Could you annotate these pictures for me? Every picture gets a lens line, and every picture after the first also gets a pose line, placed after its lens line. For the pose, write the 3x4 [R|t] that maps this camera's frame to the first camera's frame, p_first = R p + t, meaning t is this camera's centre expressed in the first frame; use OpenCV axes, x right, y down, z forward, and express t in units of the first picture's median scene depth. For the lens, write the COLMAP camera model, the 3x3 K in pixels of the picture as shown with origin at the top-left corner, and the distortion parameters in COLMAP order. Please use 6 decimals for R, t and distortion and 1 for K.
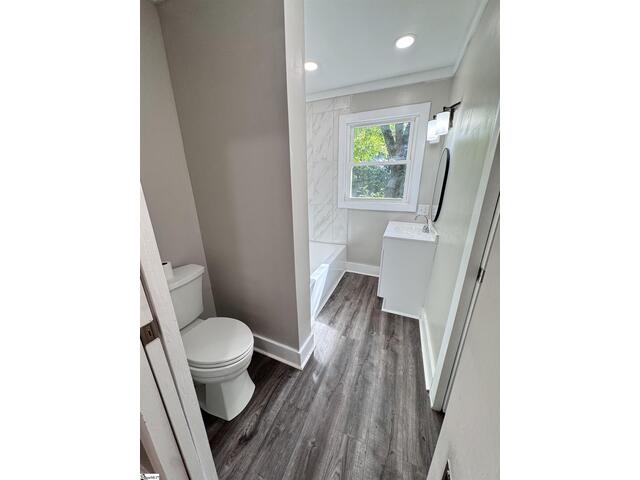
lens RADIAL K [[189.6, 0, 319.2], [0, 189.6, 240.2], [0, 0, 1]] dist [-0.008295, -0.000068]
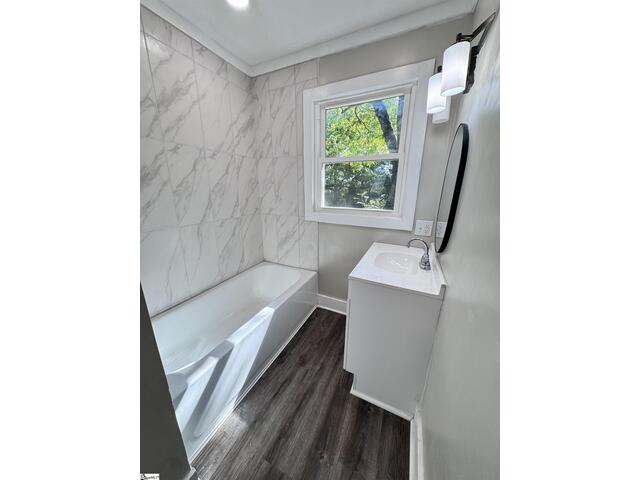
lens RADIAL K [[189.6, 0, 319.5], [0, 189.6, 239.8], [0, 0, 1]] dist [-0.008295, -0.000068]
pose [[0.999146, 0.026126, -0.031997, 0.200331], [-0.027044, 0.999224, -0.028626, -0.088065], [0.031225, 0.029467, 0.999078, 0.314345]]
